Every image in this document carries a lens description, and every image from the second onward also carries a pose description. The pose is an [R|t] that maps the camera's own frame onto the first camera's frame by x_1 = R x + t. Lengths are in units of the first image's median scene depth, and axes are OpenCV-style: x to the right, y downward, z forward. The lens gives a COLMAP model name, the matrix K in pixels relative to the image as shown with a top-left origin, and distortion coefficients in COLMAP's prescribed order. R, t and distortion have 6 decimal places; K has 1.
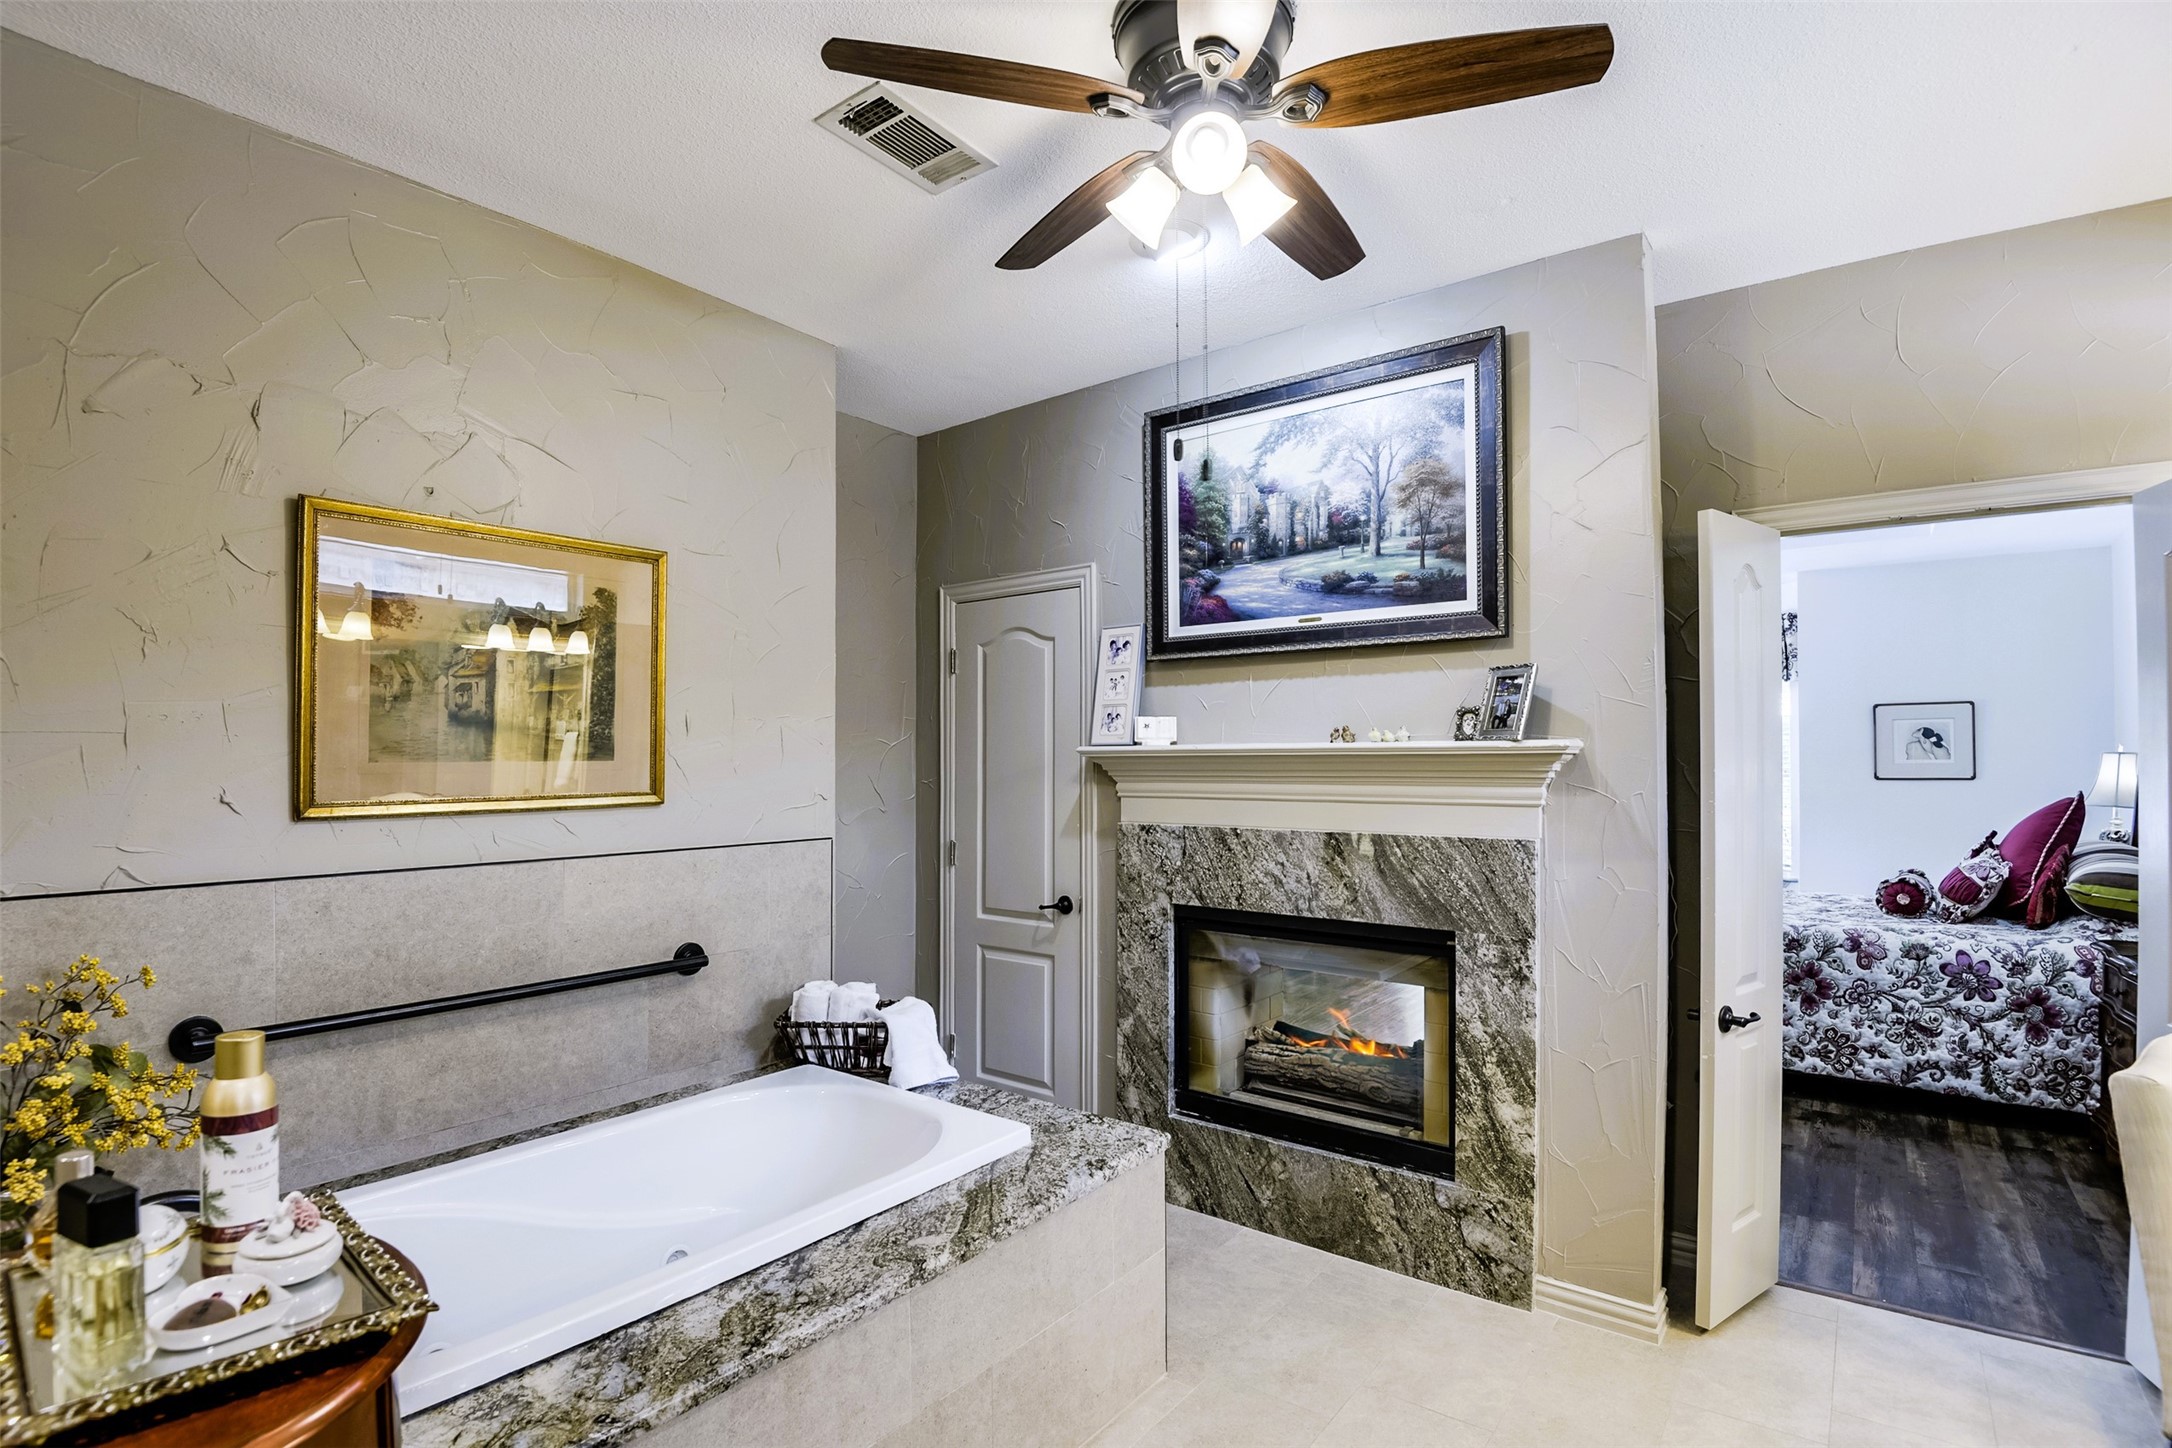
lens RADIAL K [[1017.1, 0, 1086.0], [0, 1017.1, 724.0], [0, 0, 1]] dist [-0.024529, -0.010652]
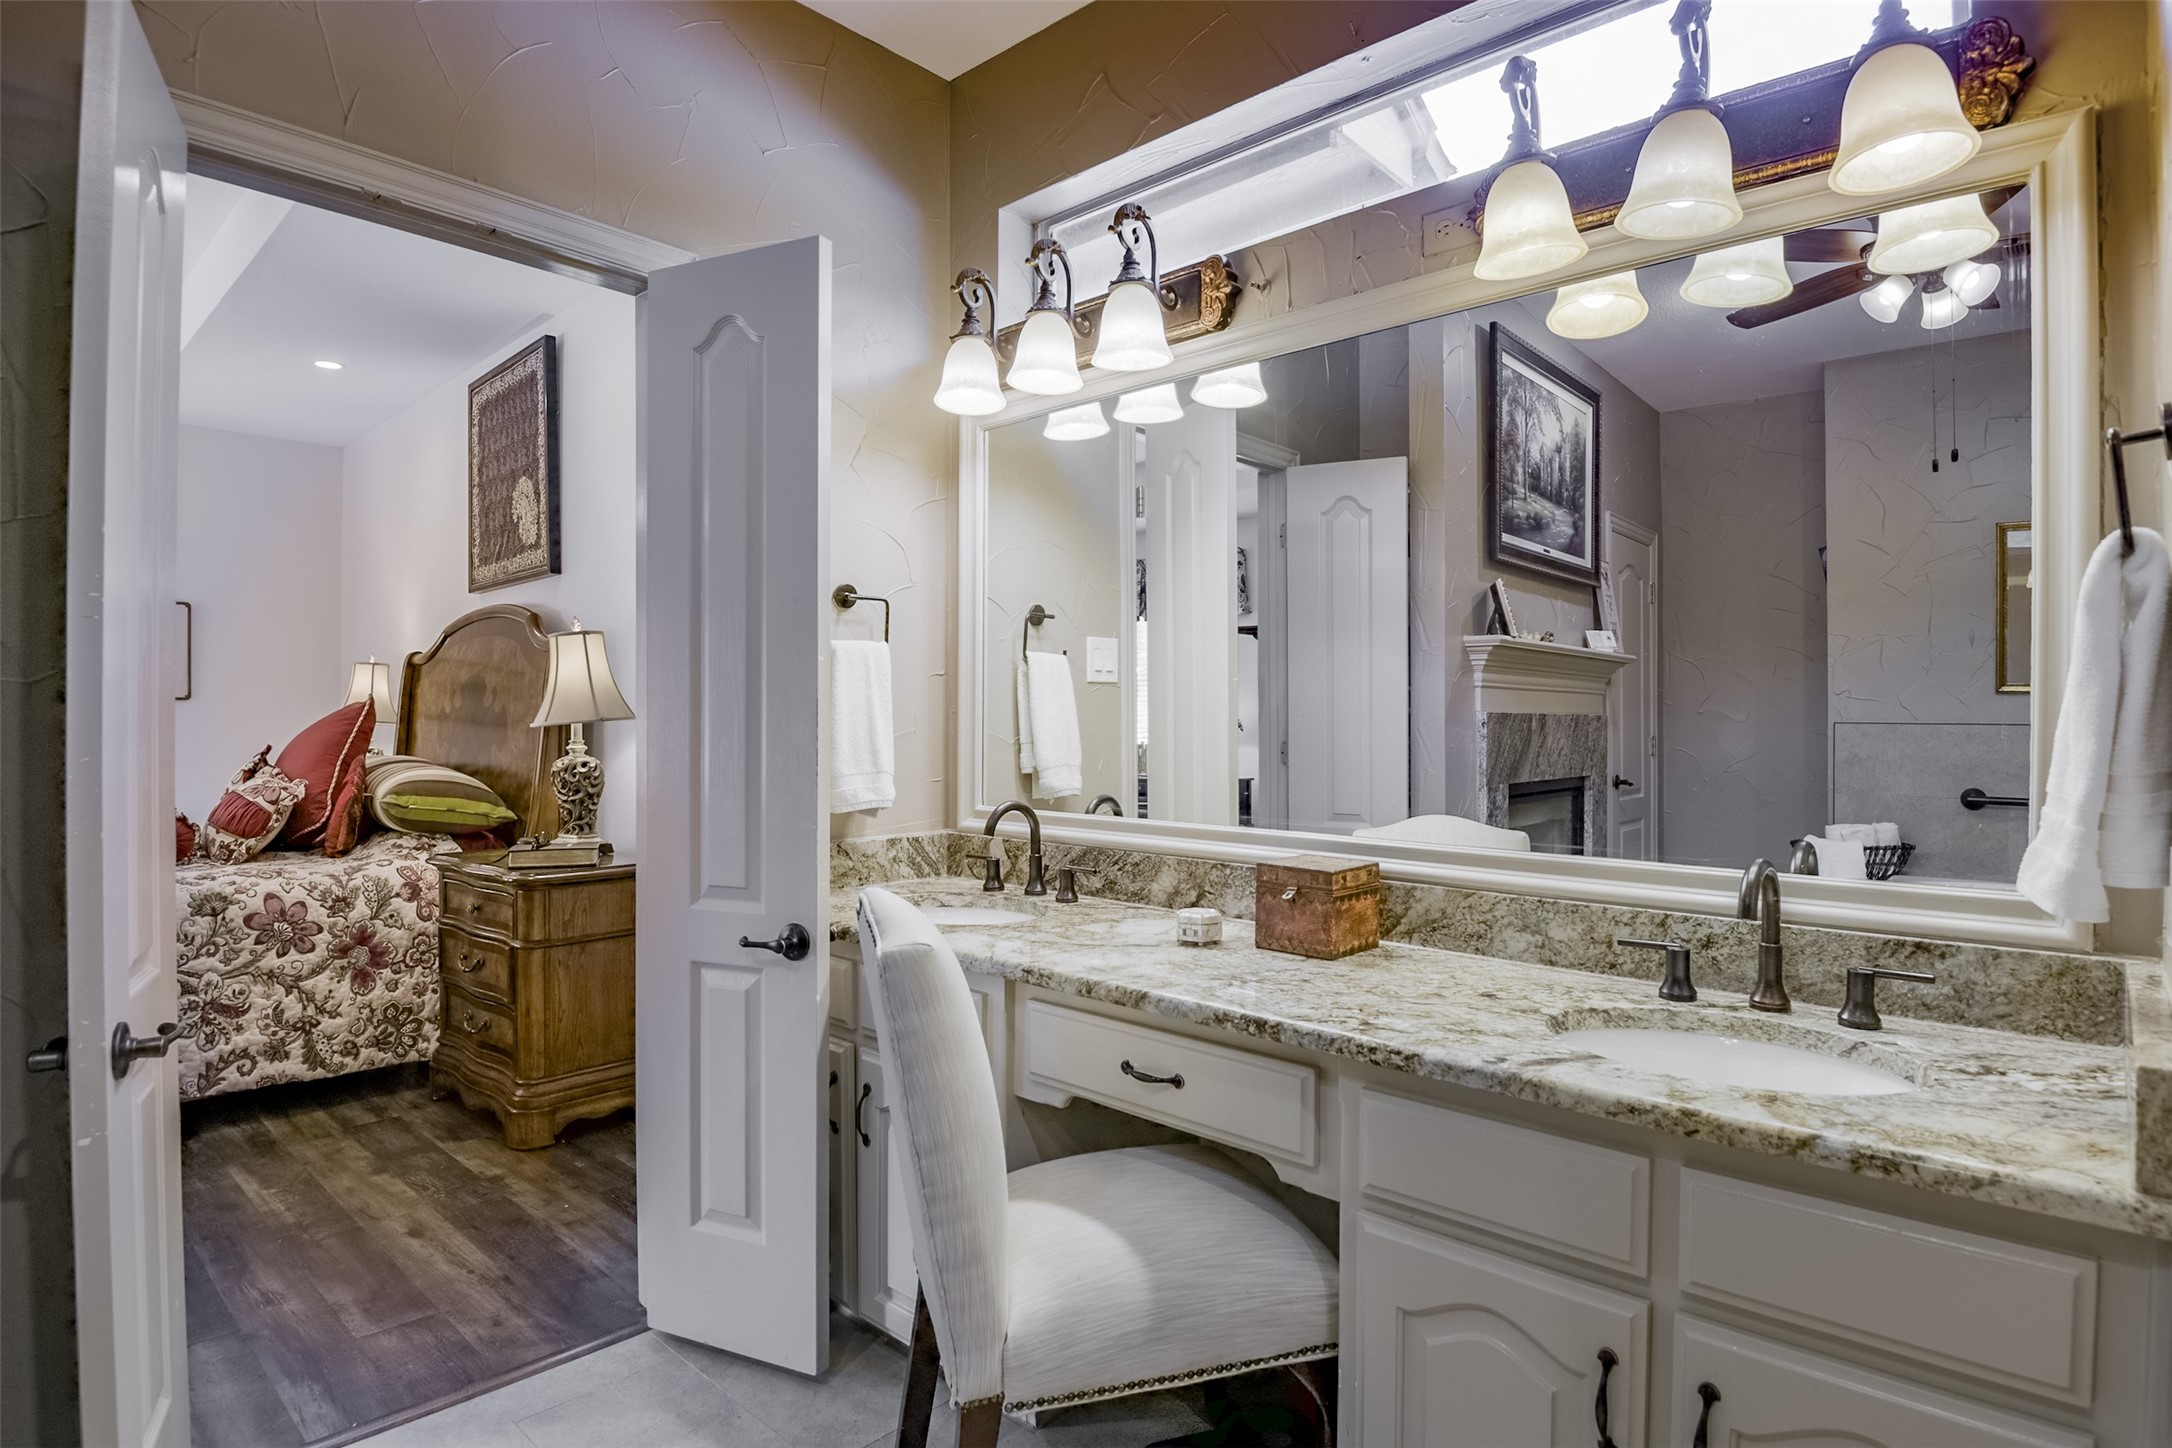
lens RADIAL K [[1130.4, 0, 1077.2], [0, 1130.4, 744.0], [0, 0, 1]] dist [0.000264, -0.027406]
pose [[0.094666, -0.014156, 0.995408, 0.099230], [-0.041242, 0.998985, 0.018129, 0.077235], [-0.994654, -0.042769, 0.093986, 0.324431]]
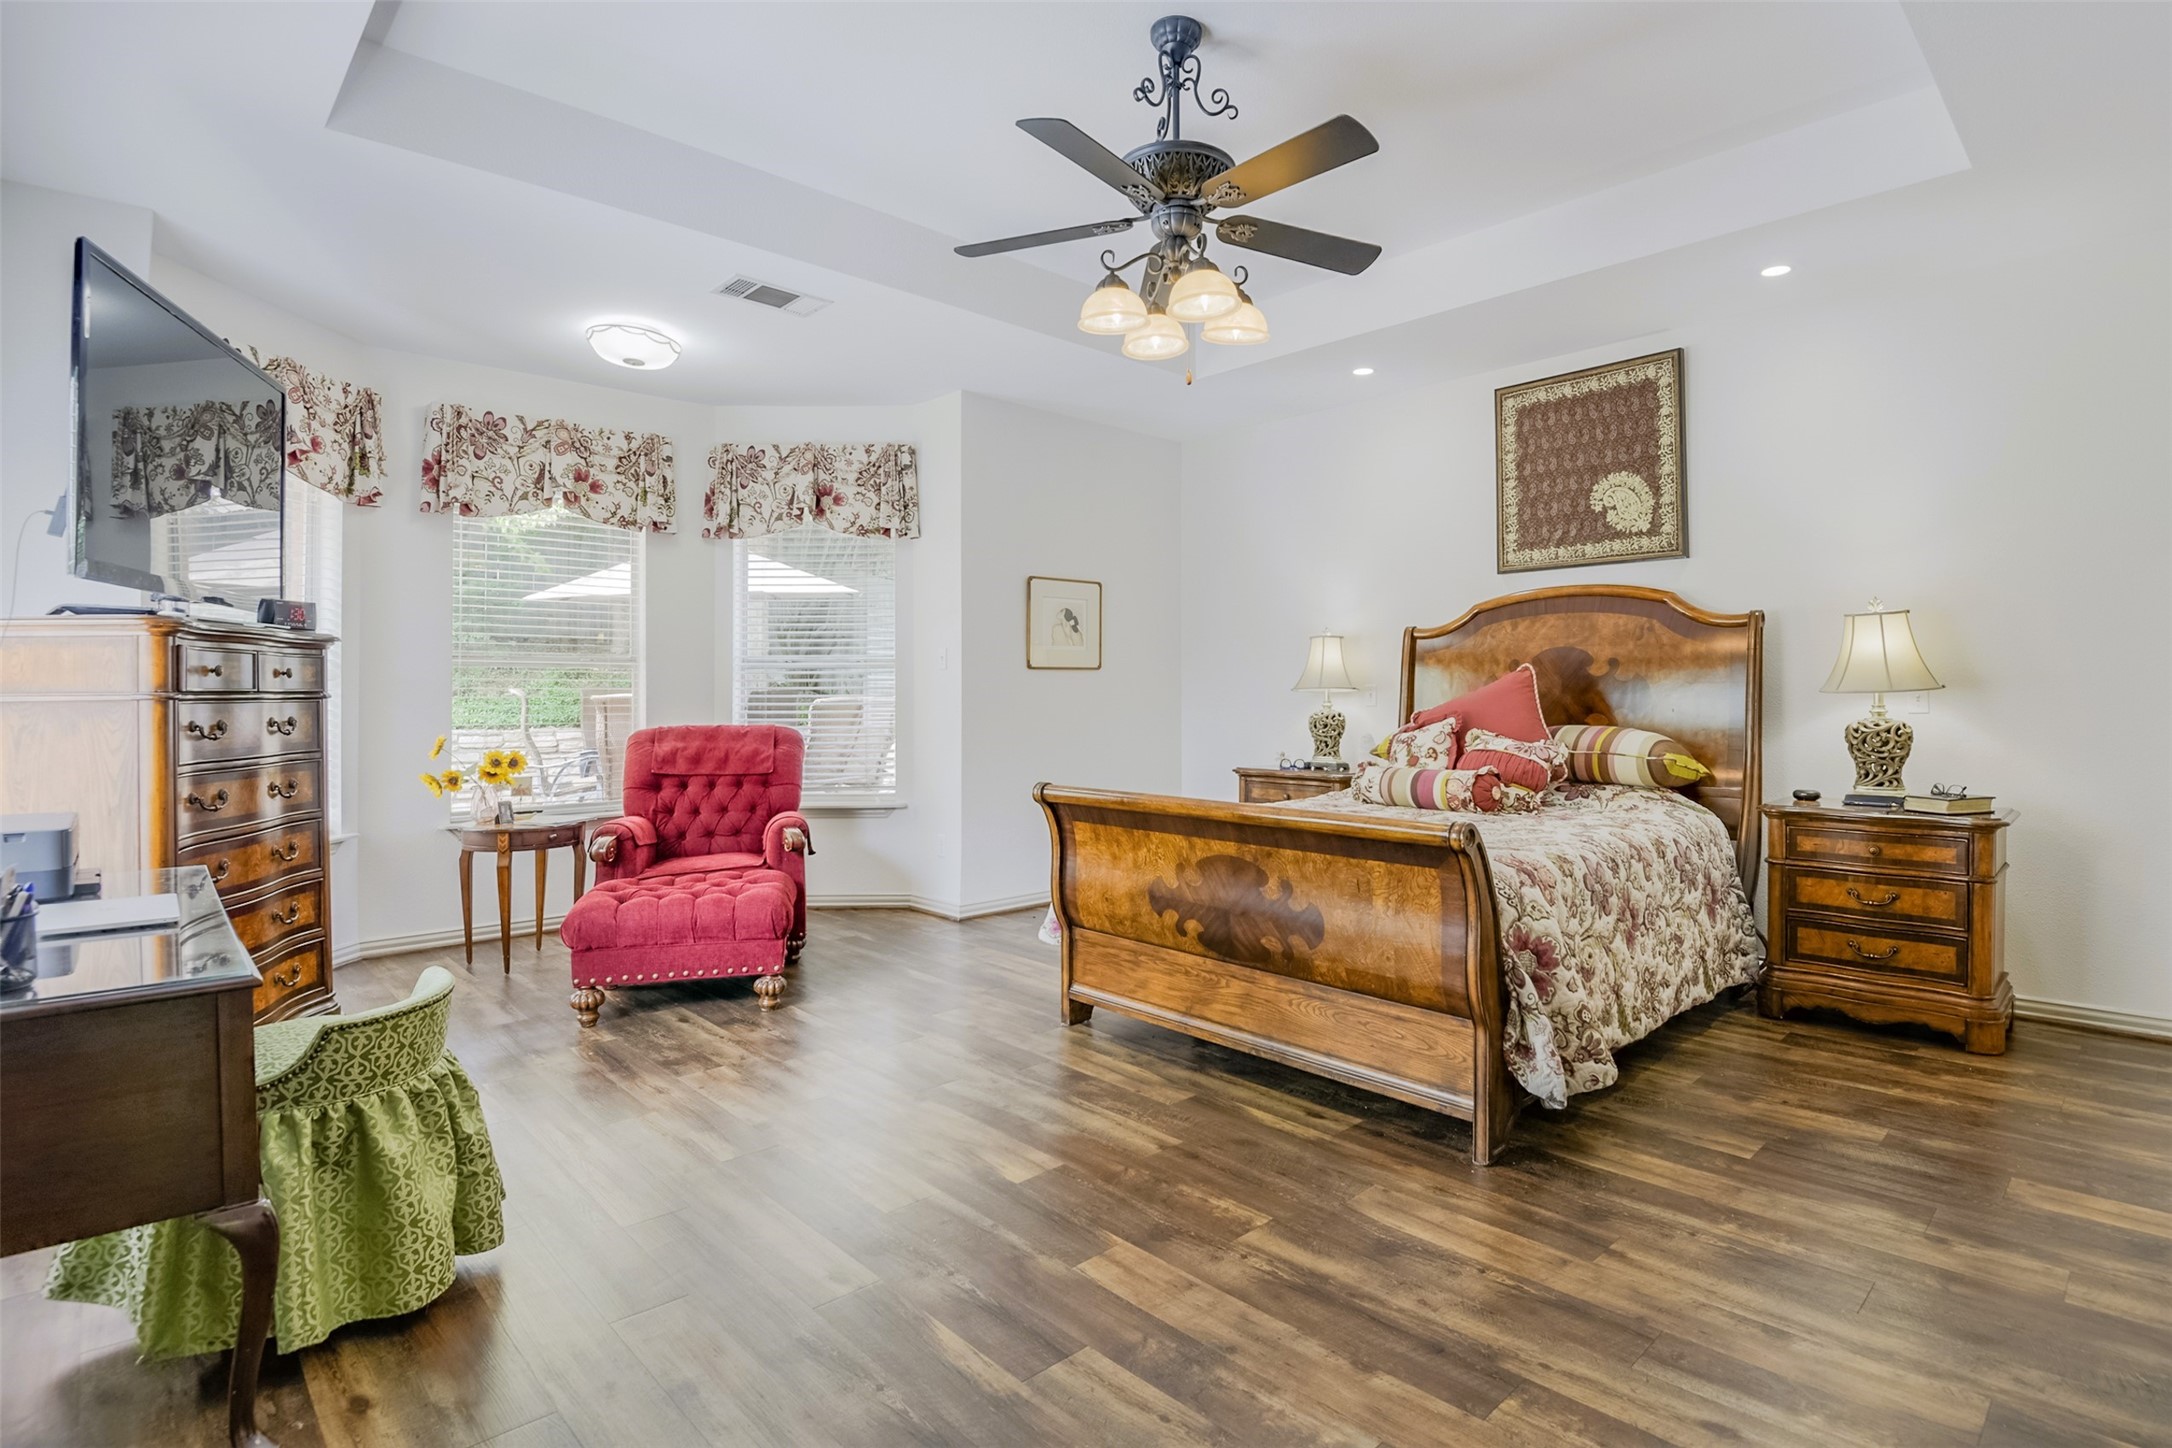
lens RADIAL K [[1064.4, 0, 1136.1], [0, 1064.4, 718.5], [0, 0, 1]] dist [0.003300, -0.021513]
pose [[0.134554, -0.025868, 0.990568, -0.104594], [-0.037474, 0.998811, 0.031174, 0.116101], [-0.990197, -0.041315, 0.133425, 1.397683]]
